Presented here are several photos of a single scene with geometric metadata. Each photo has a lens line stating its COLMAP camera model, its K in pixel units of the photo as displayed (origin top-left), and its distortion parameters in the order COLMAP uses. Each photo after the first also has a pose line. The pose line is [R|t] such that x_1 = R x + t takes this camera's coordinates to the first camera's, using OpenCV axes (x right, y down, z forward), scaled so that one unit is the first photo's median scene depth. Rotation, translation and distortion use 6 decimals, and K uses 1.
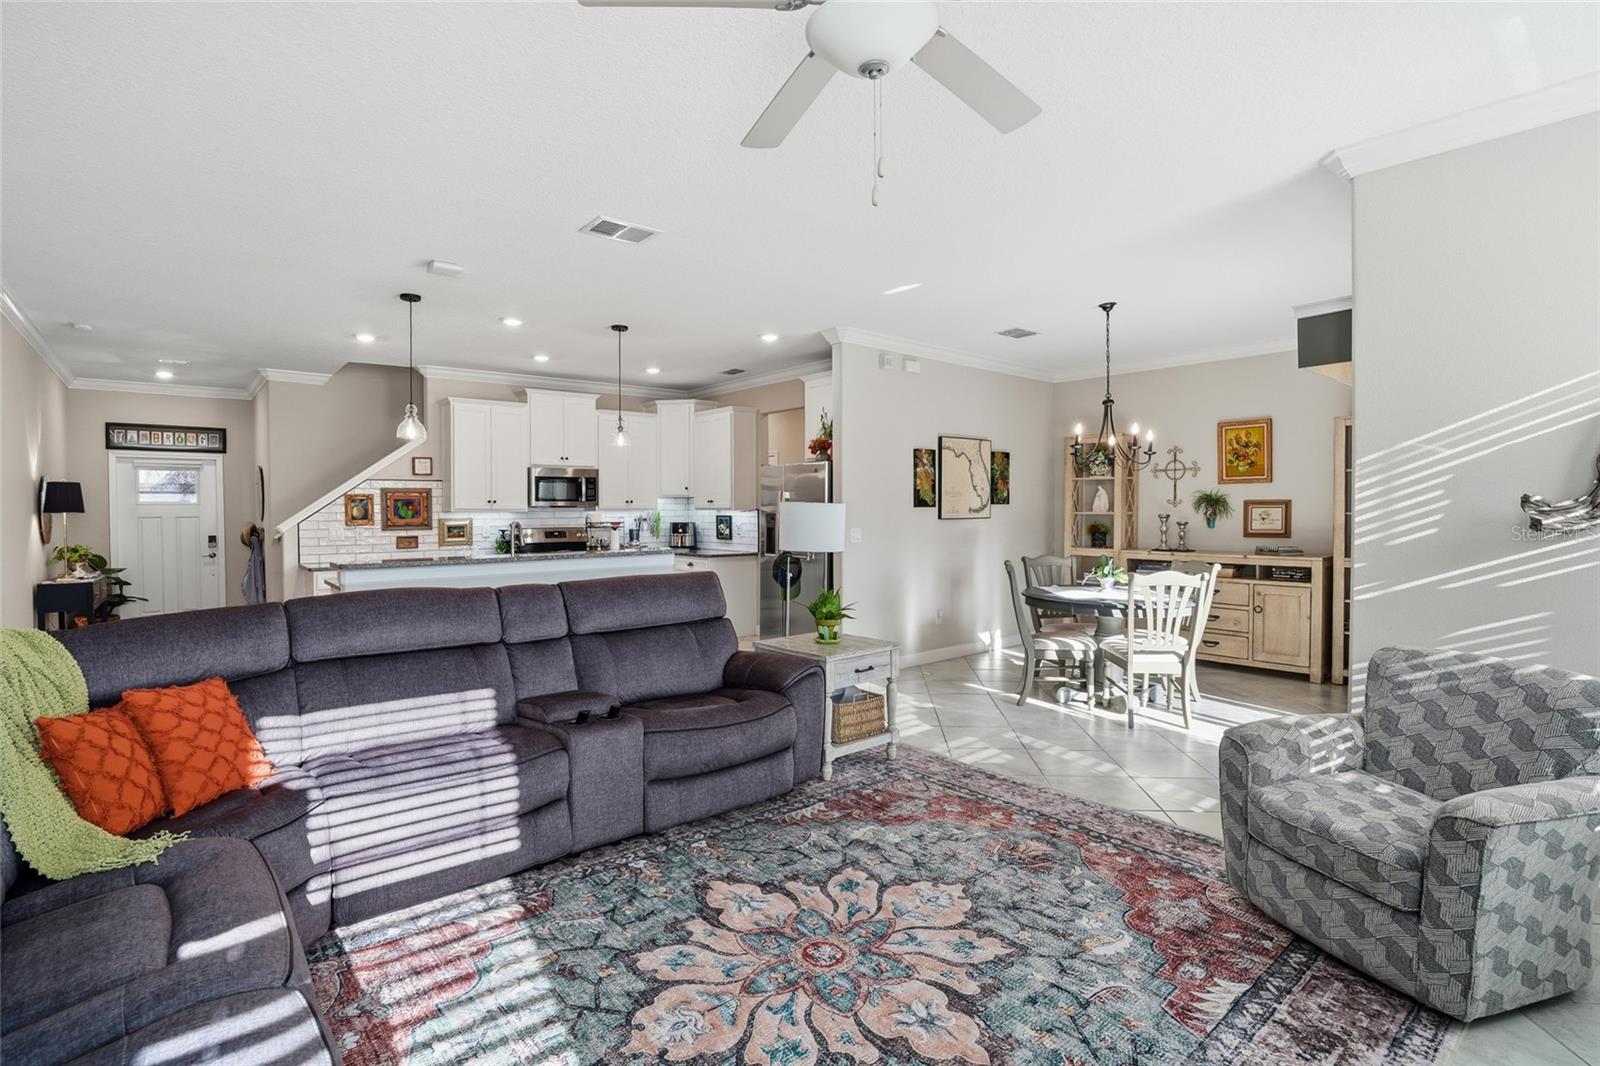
lens RADIAL K [[768.6, 0, 797.6], [0, 768.6, 526.9], [0, 0, 1]] dist [-0.038364, 0.007903]
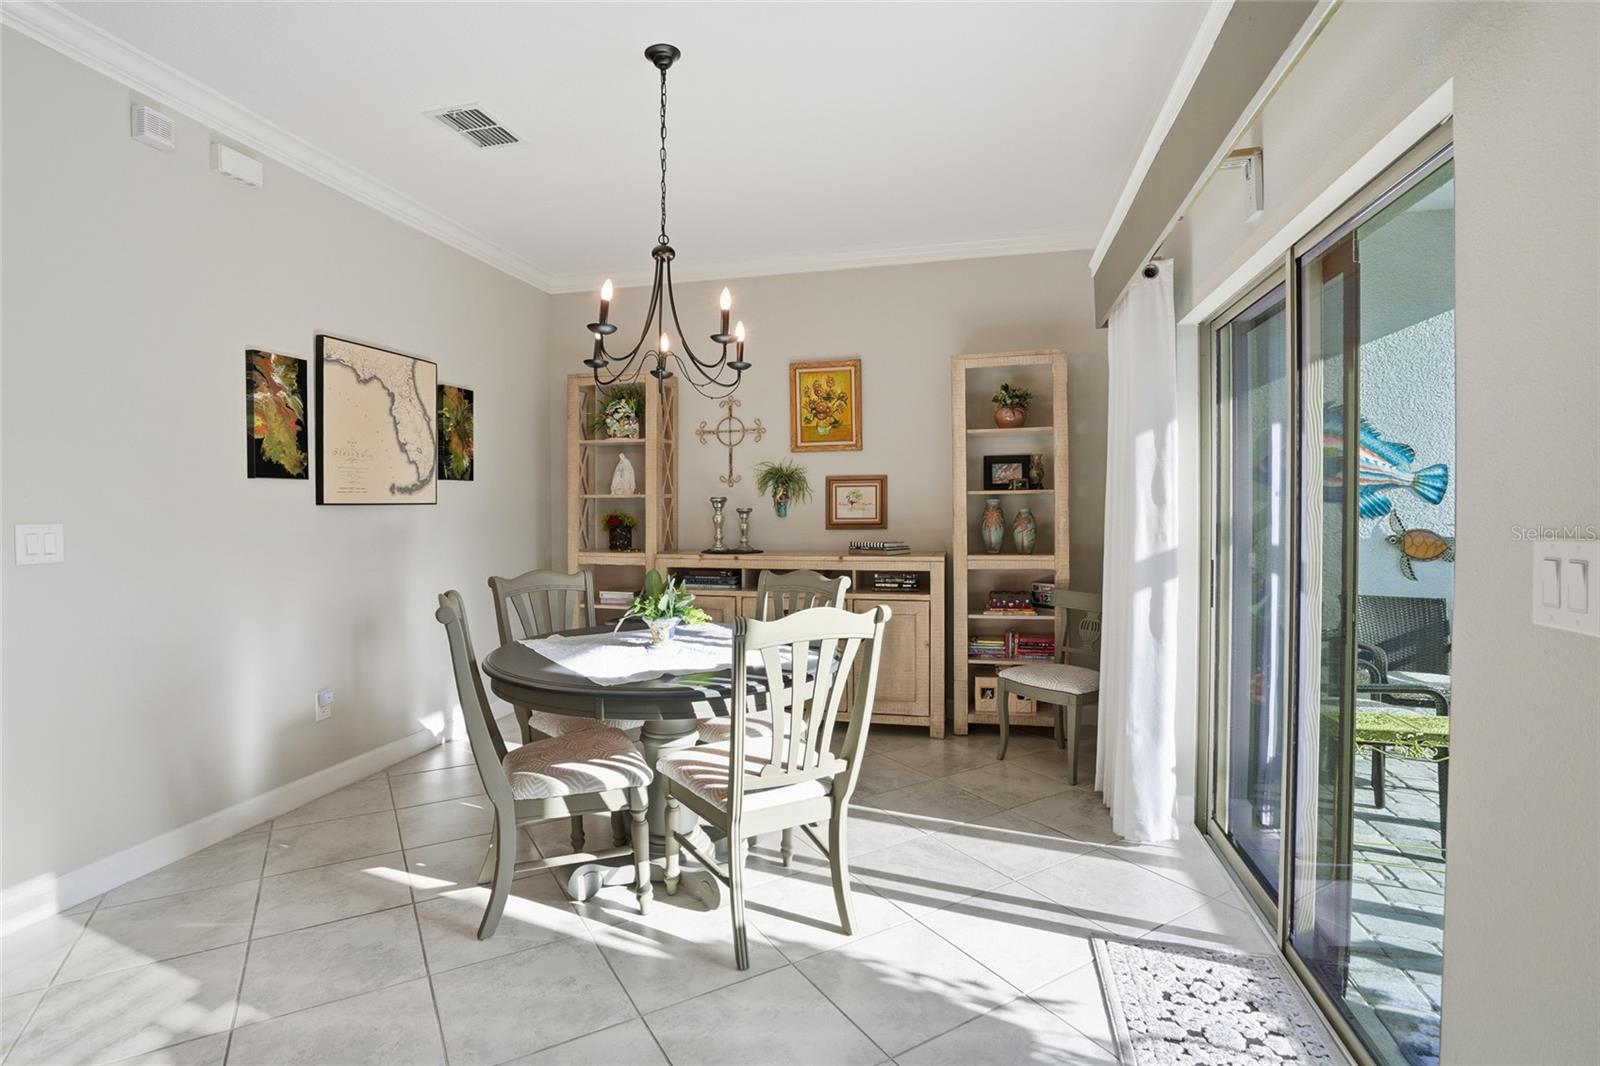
lens RADIAL K [[763.9, 0, 795.4], [0, 763.9, 518.2], [0, 0, 1]] dist [-0.049945, 0.001100]
pose [[0.803337, -0.011445, 0.595415, 0.141248], [0.017078, 0.999847, -0.003824, 0.005048], [-0.595280, 0.013240, 0.803409, 0.428732]]
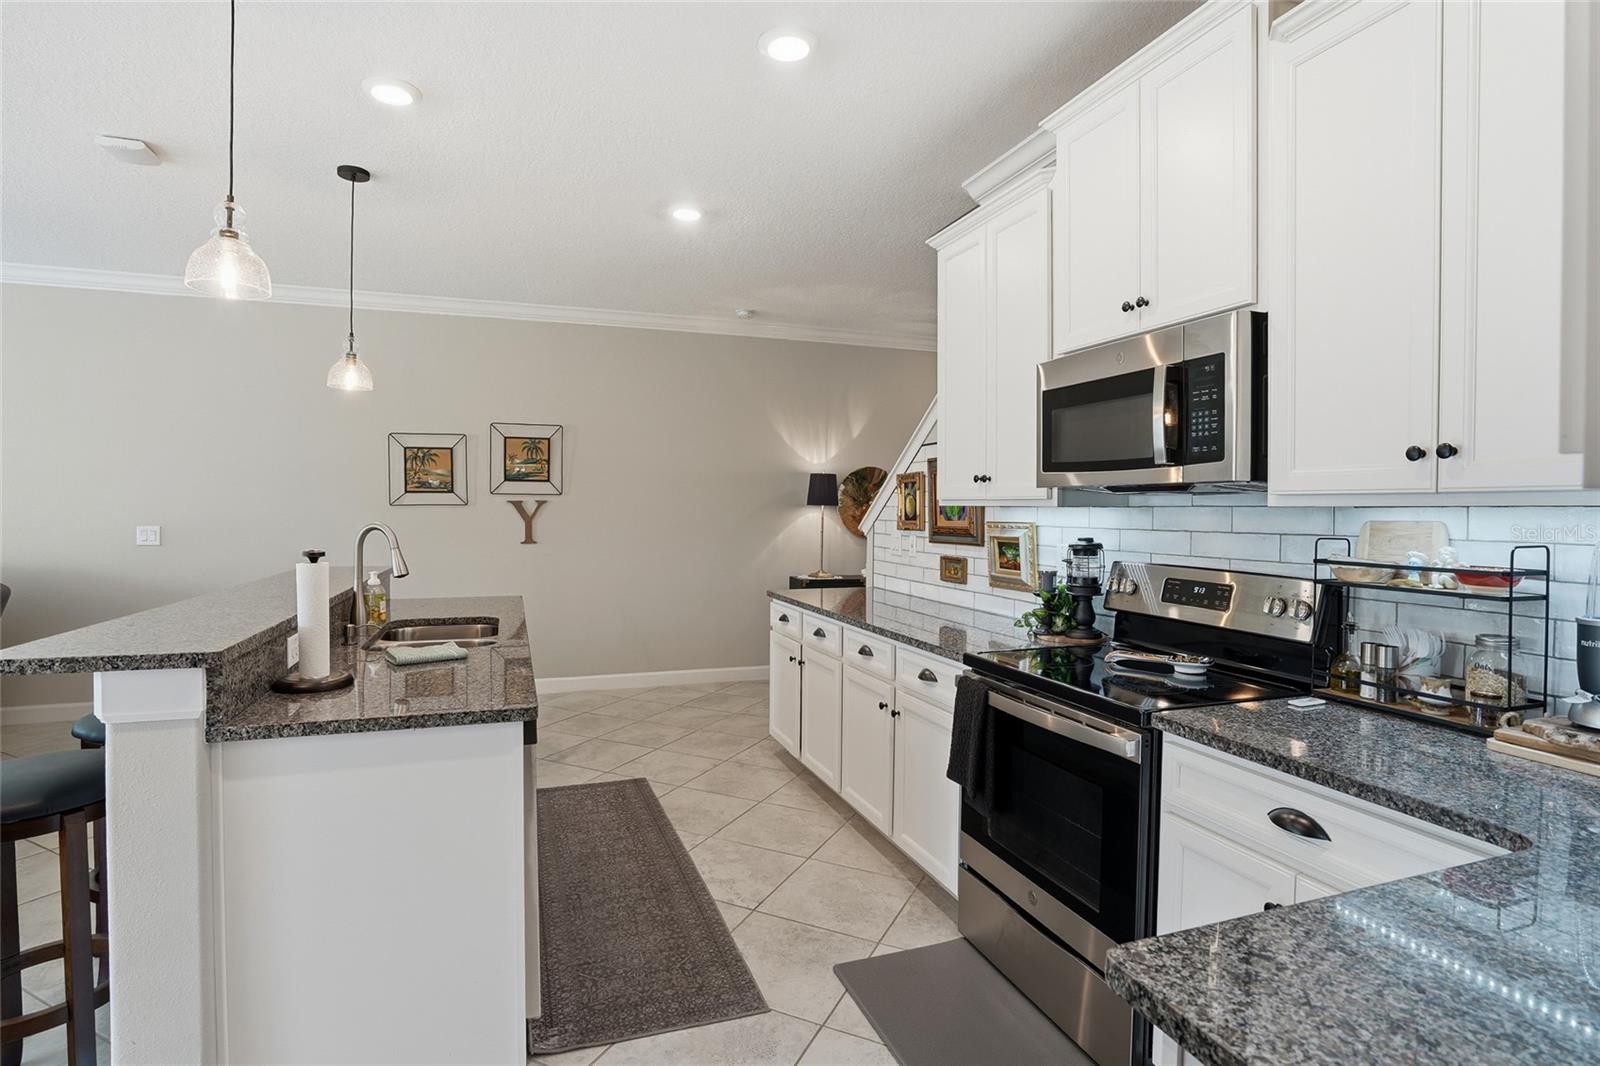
lens RADIAL K [[790.4, 0, 800.7], [0, 790.4, 529.8], [0, 0, 1]] dist [-0.003952, -0.000197]
pose [[-0.342183, 0.028066, -0.939214, -0.016694], [-0.025015, 0.998927, 0.038964, -0.022163], [0.939300, 0.036827, -0.341114, 1.109458]]
